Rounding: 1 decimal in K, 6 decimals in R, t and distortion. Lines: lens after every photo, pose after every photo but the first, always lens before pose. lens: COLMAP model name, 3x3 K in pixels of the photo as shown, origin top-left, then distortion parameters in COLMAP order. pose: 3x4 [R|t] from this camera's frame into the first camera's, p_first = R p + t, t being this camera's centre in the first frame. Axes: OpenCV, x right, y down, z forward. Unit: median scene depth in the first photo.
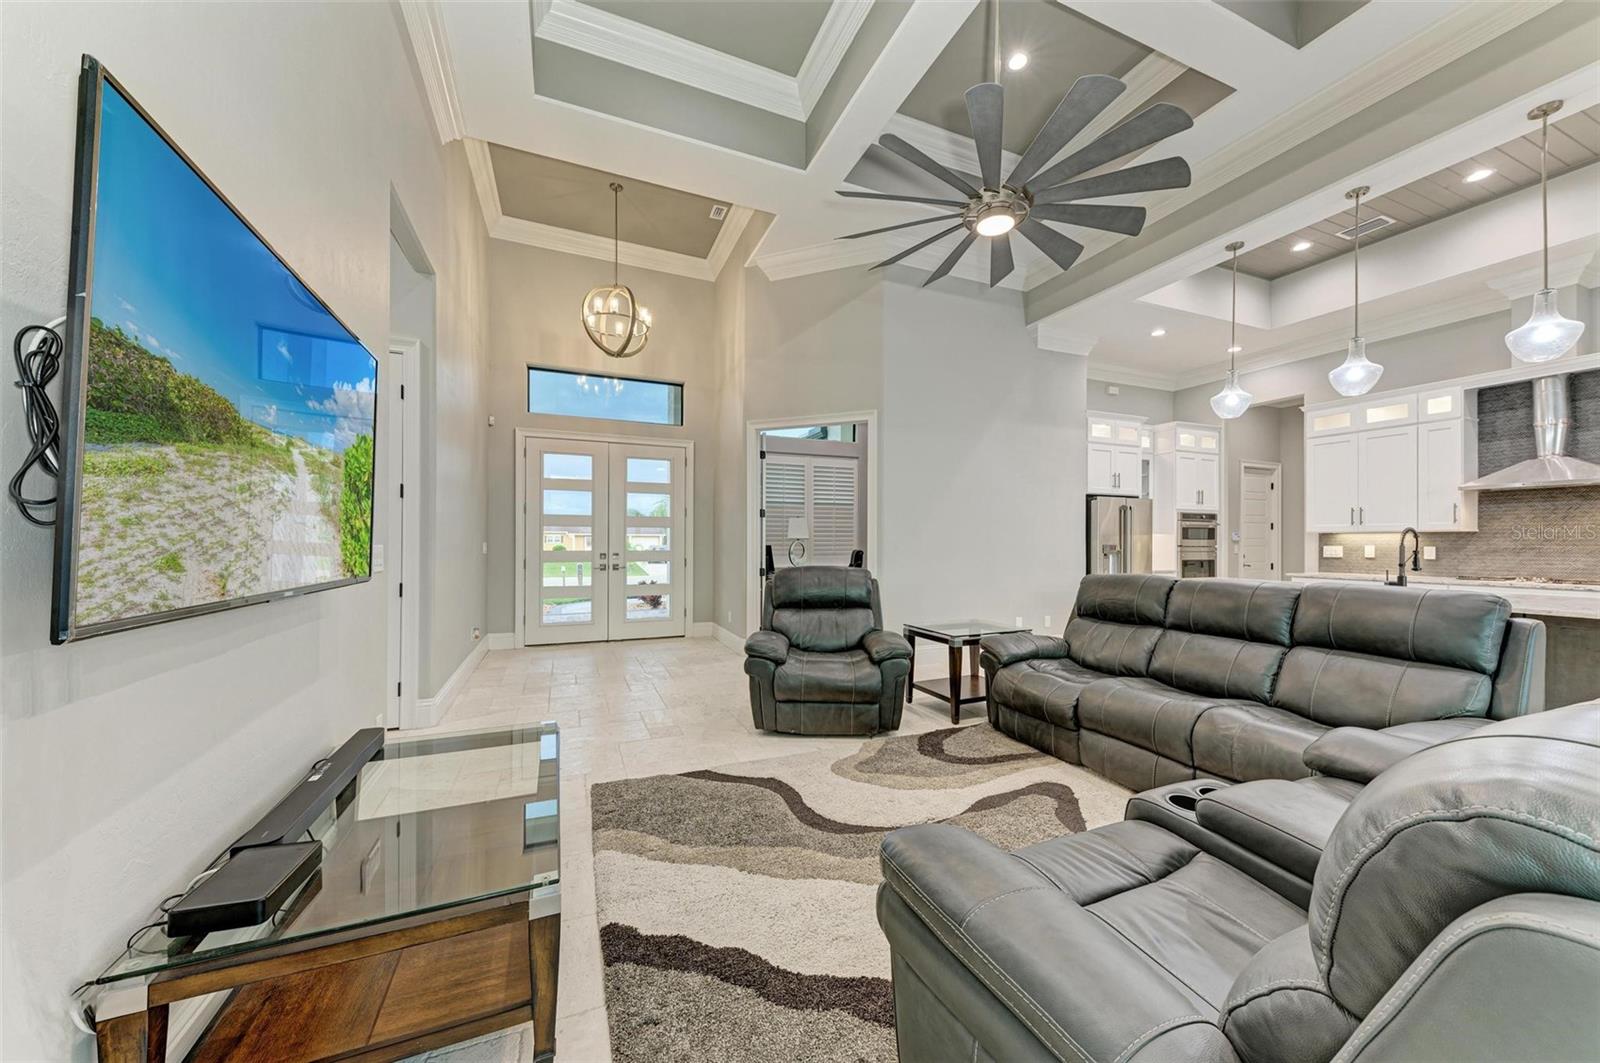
lens RADIAL K [[563.9, 0, 803.2], [0, 563.9, 536.5], [0, 0, 1]] dist [0.010486, -0.003880]
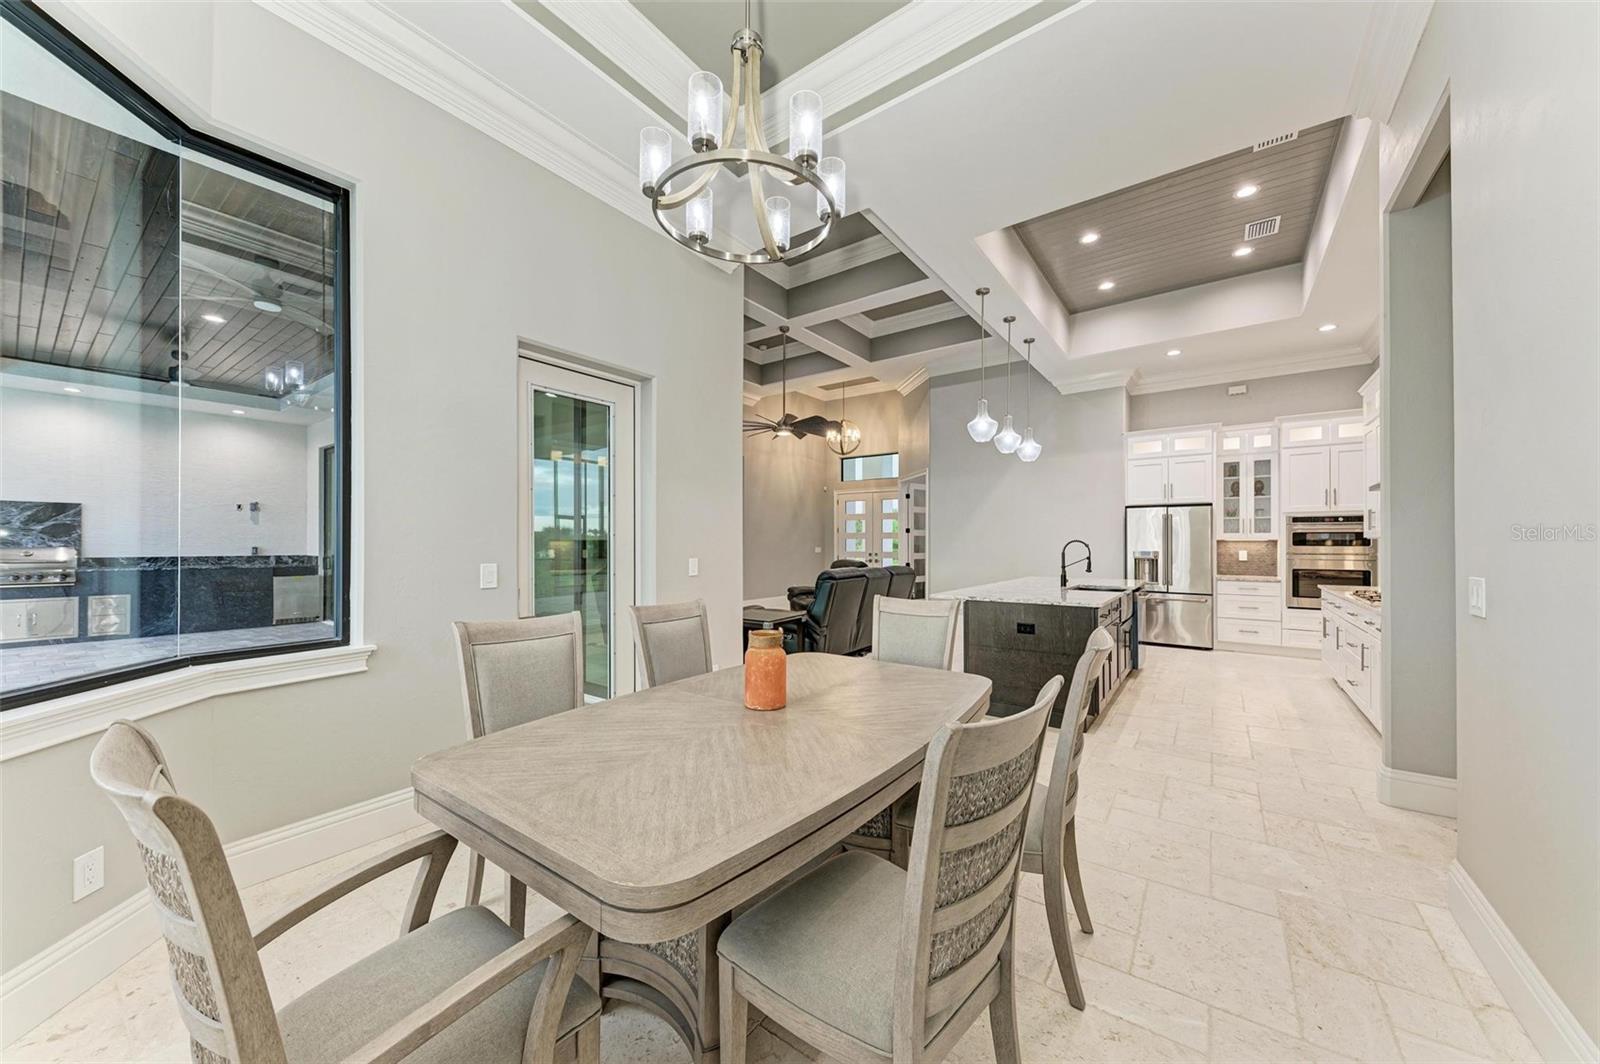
lens RADIAL K [[563.9, 0, 799.9], [0, 563.9, 540.7], [0, 0, 1]] dist [0.010486, -0.003880]
pose [[0.519238, -0.006495, -0.854605, 1.343682], [0.009559, 0.999953, -0.001792, -0.011912], [0.854576, -0.007239, 0.519276, -0.180930]]
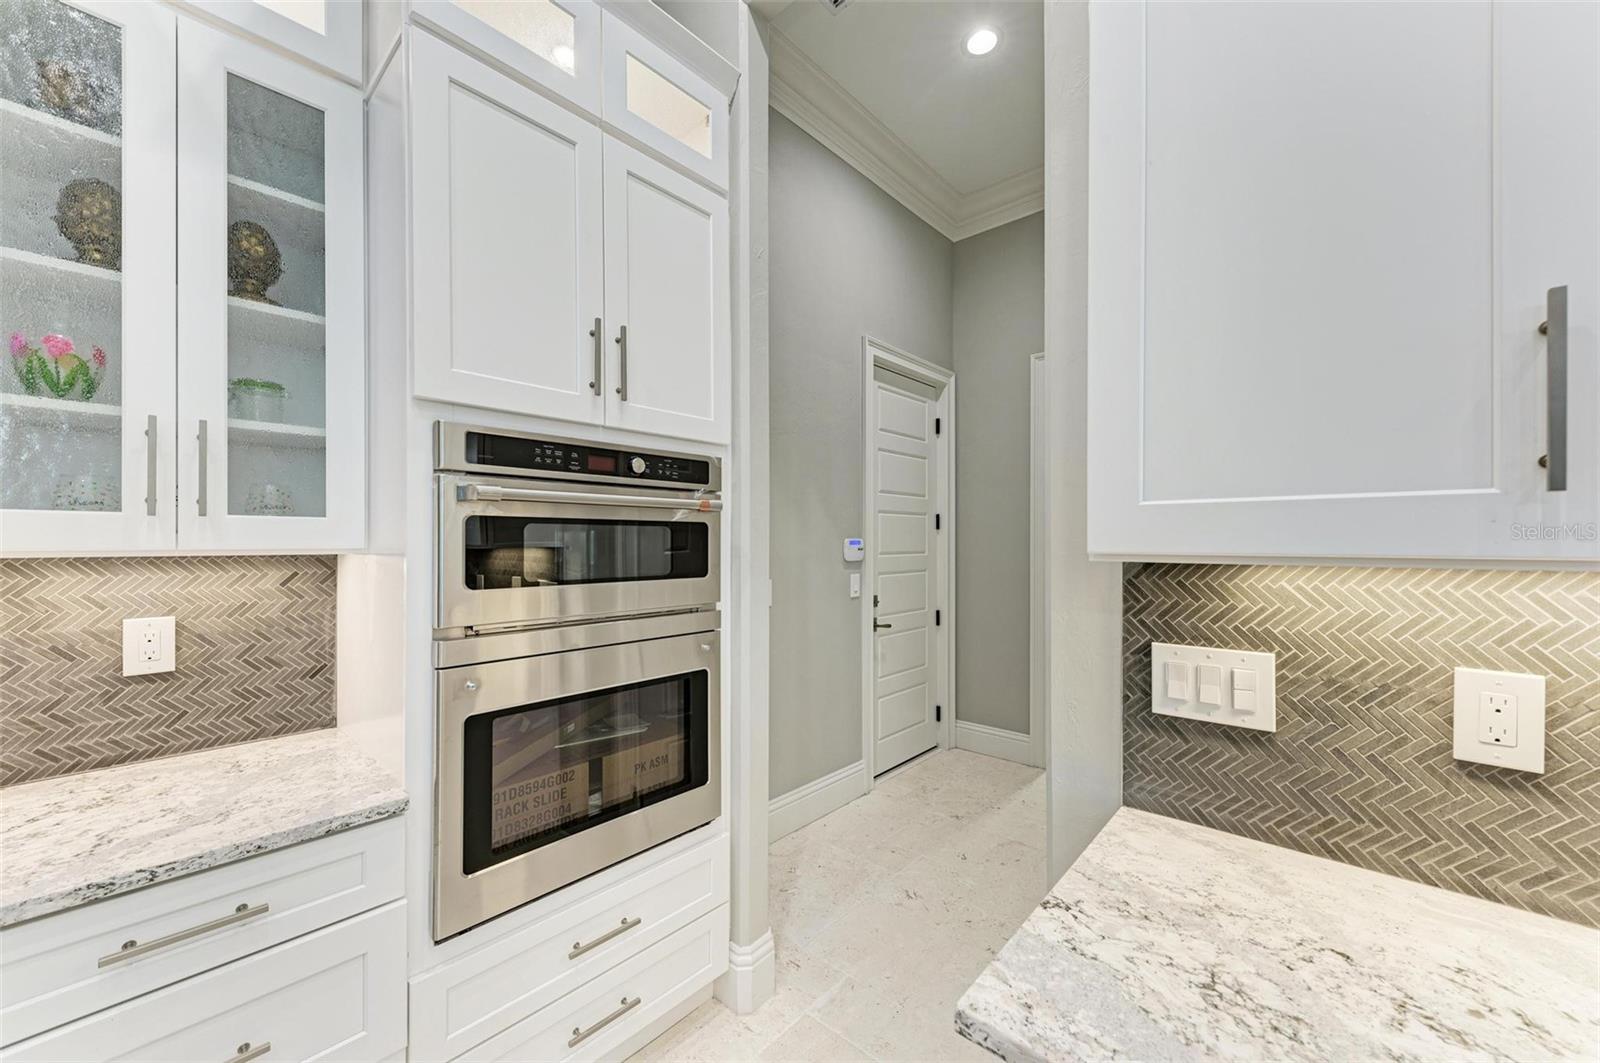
lens RADIAL K [[616.6, 0, 804.3], [0, 616.6, 538.0], [0, 0, 1]] dist [0.015149, -0.004223]
pose [[0.900058, -0.003581, 0.435755, 0.883447], [0.001115, 0.999982, 0.005915, -0.014400], [-0.435768, -0.004837, 0.900046, 1.036031]]
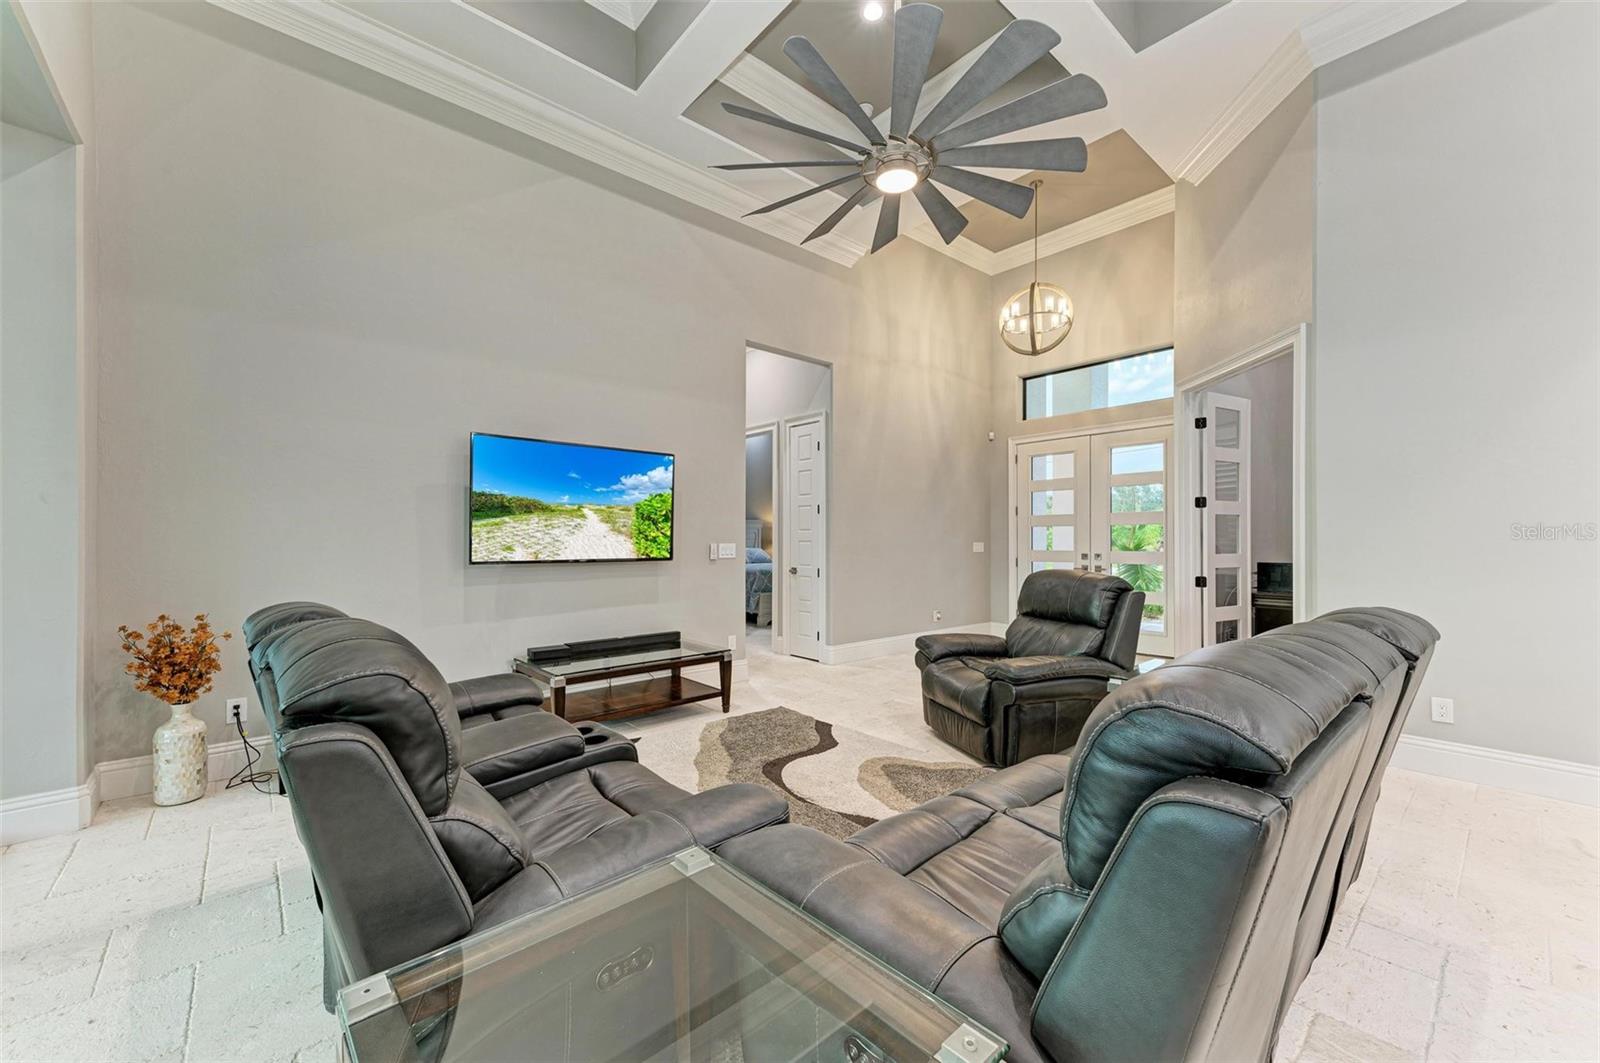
lens RADIAL K [[616.6, 0, 798.7], [0, 616.6, 538.3], [0, 0, 1]] dist [0.015149, -0.004223]
pose [[0.311534, -0.007696, -0.950204, 0.589688], [0.011525, 0.999924, -0.004320, 0.003703], [0.950165, -0.009605, 0.311599, 0.273115]]
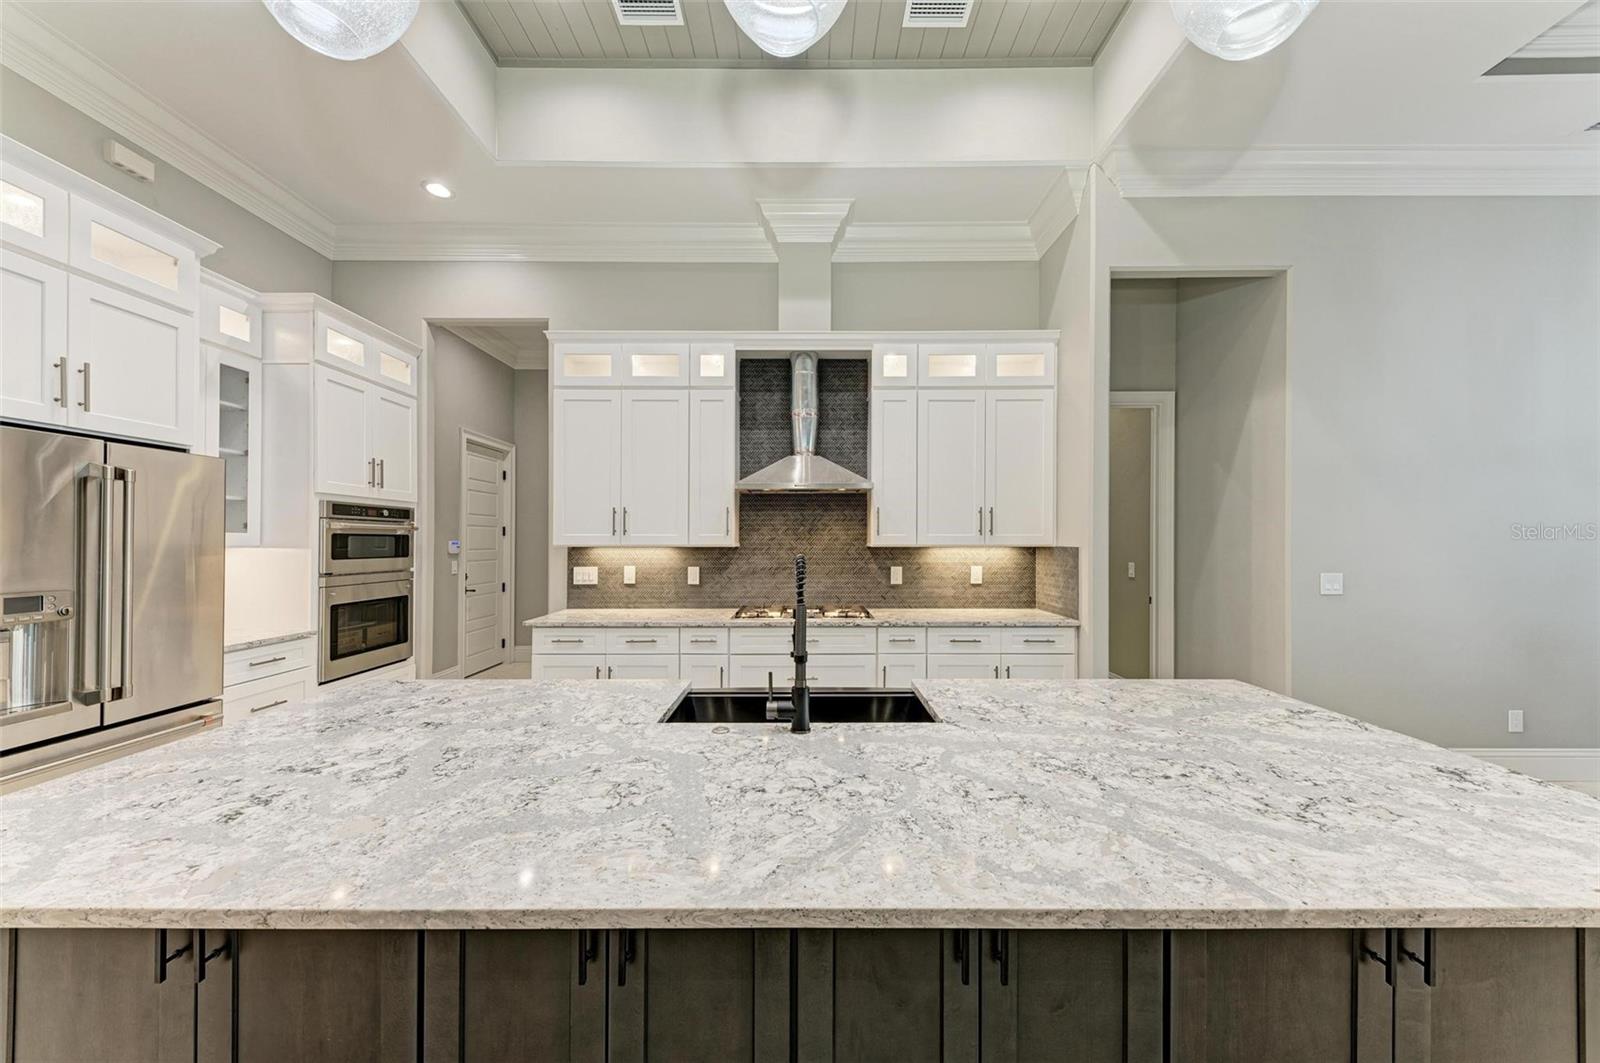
lens RADIAL K [[563.9, 0, 809.3], [0, 563.9, 540.4], [0, 0, 1]] dist [0.010486, -0.003880]
pose [[0.378623, -0.001629, 0.925549, 0.508466], [-0.007114, 0.999964, 0.004670, -0.020345], [-0.925523, -0.008352, 0.378598, 0.607691]]
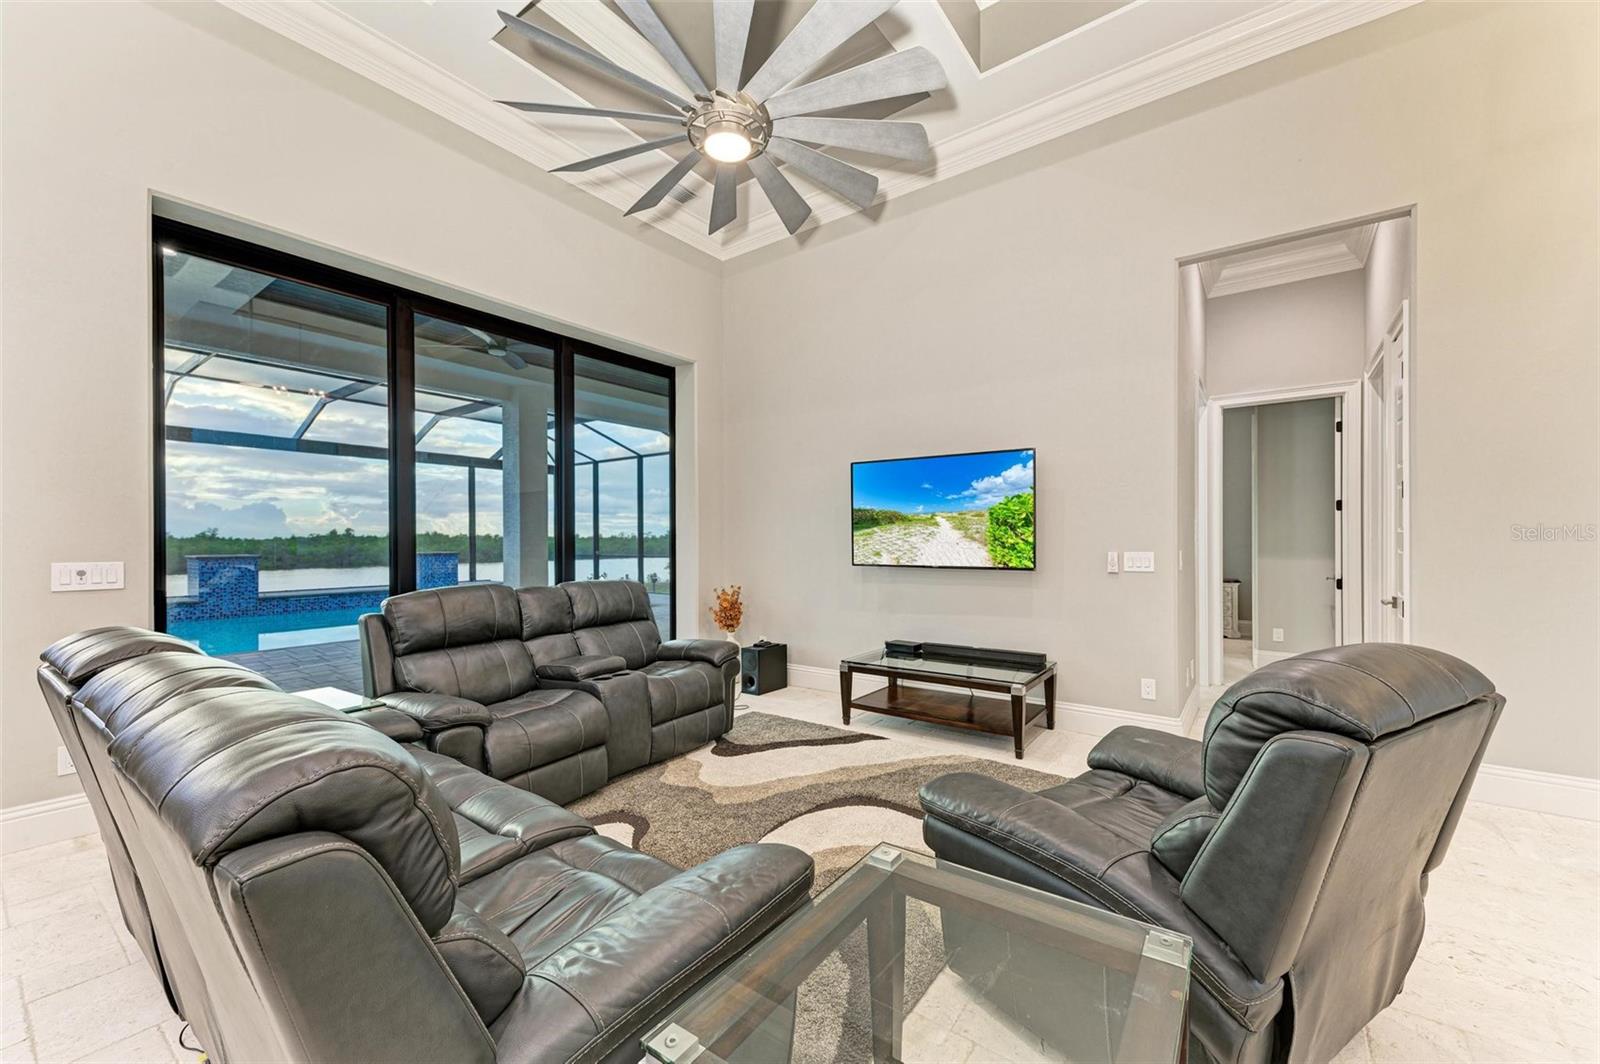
lens RADIAL K [[616.6, 0, 814.3], [0, 616.6, 546.6], [0, 0, 1]] dist [0.015149, -0.004223]
pose [[-0.859239, 0.003394, -0.511562, 0.324106], [0.004152, 0.999991, -0.000339, -0.001264], [0.511557, -0.002415, -0.859246, 0.877290]]
